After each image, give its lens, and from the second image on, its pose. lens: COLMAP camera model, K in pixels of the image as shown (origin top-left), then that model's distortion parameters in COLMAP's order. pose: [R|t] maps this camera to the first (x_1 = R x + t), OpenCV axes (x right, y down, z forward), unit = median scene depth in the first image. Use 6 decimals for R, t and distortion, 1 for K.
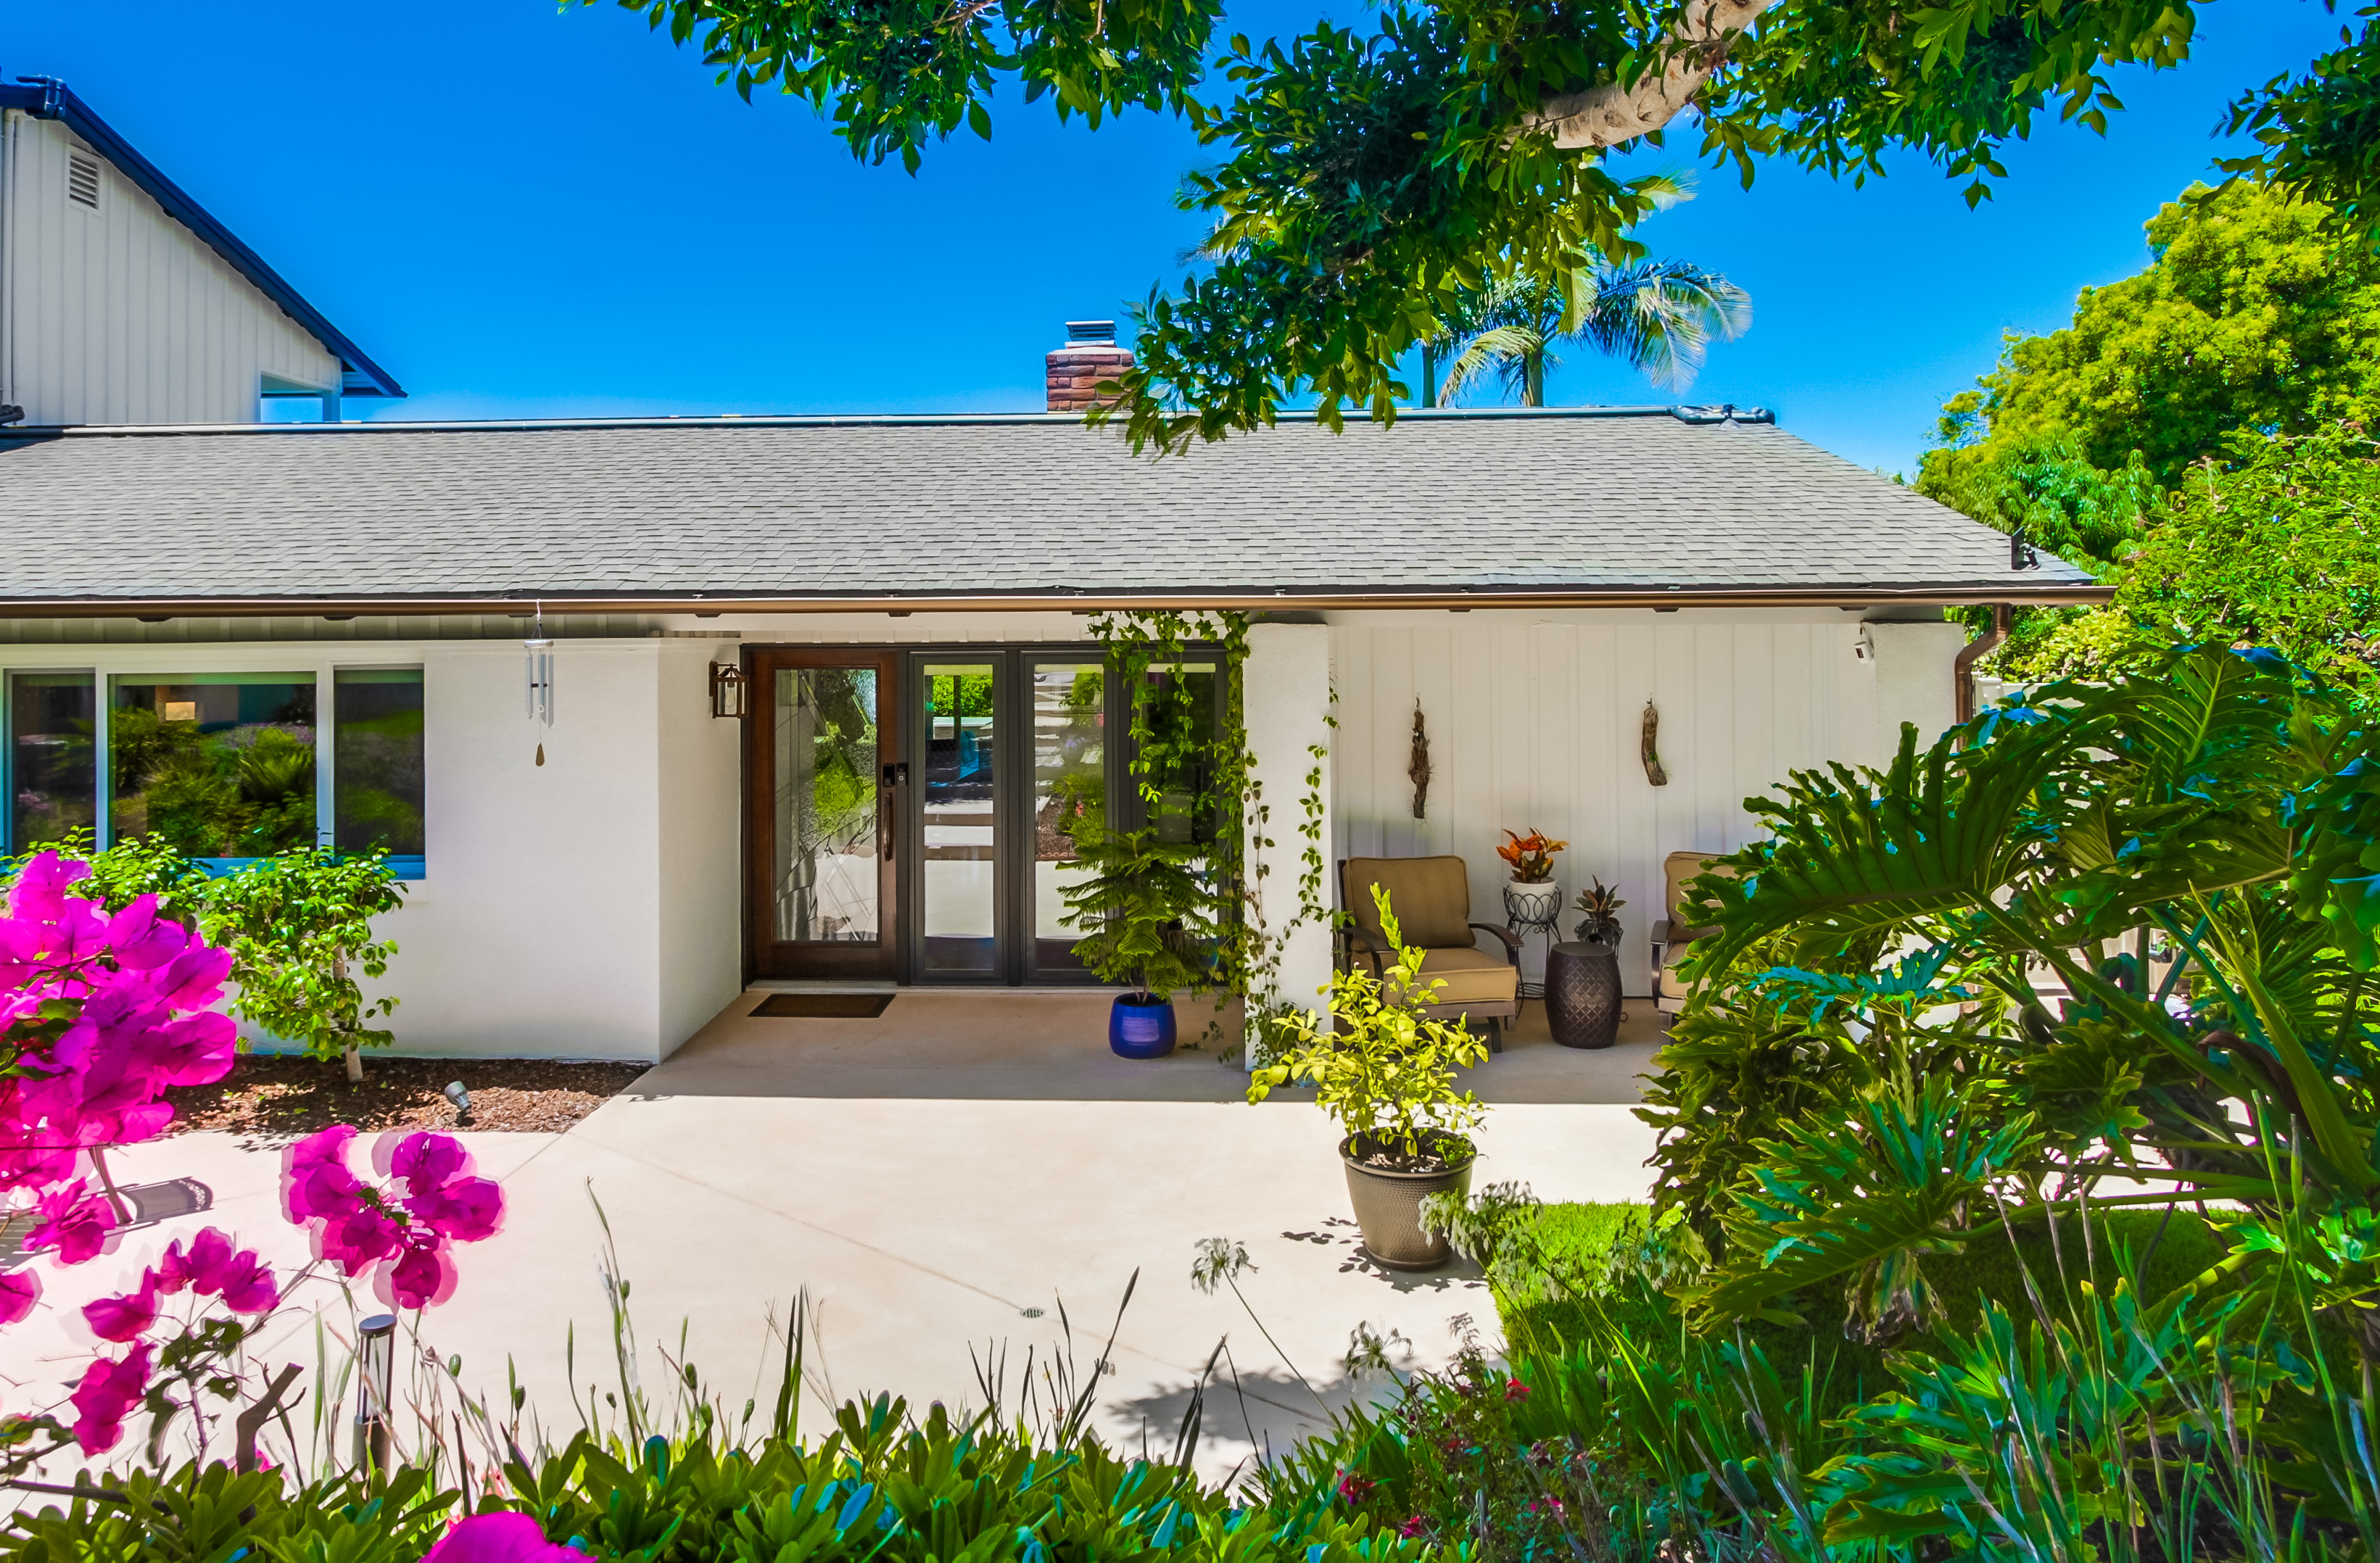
lens RADIAL K [[1427.6, 0, 1190.1], [0, 1427.6, 614.7], [0, 0, 1]] dist [-0.007805, -0.002292]
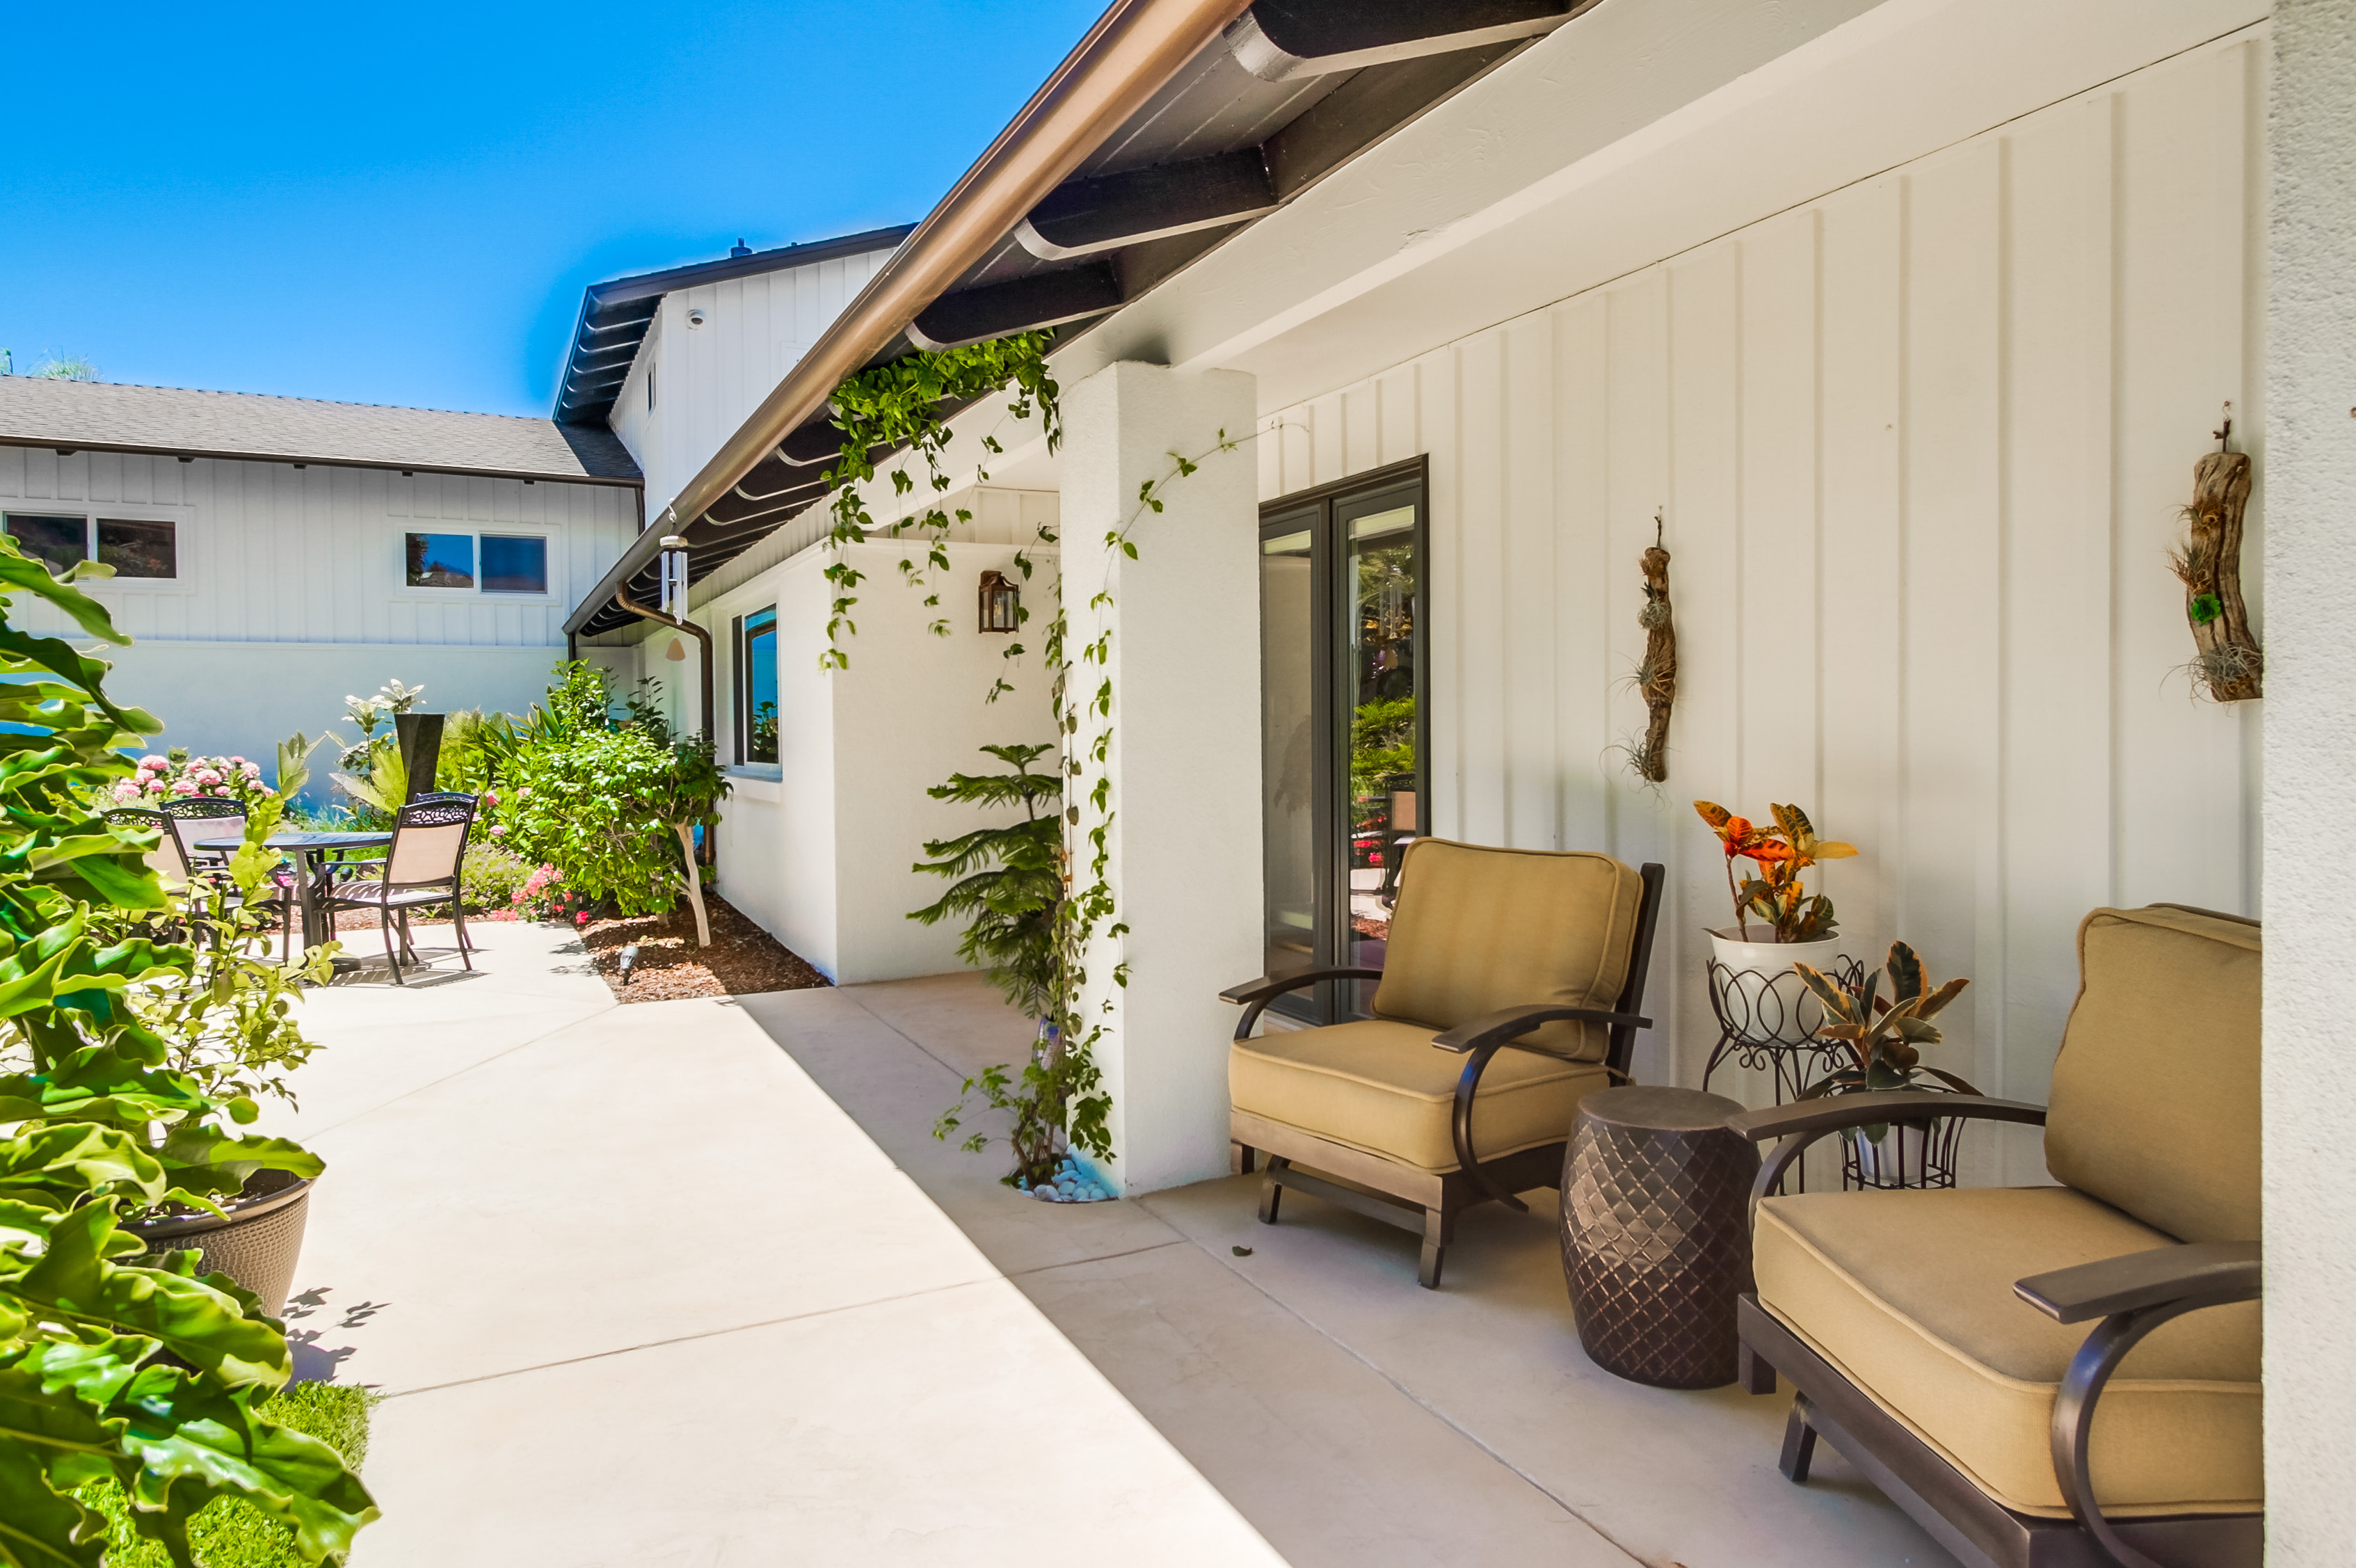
lens RADIAL K [[1437.2, 0, 1181.2], [0, 1437.2, 764.9], [0, 0, 1]] dist [-0.000223, 0.001168]
pose [[0.470985, 0.025355, -0.881777, 0.559302], [0.019360, 0.999049, 0.039067, 0.131138], [0.881929, -0.035471, 0.470047, 0.733947]]
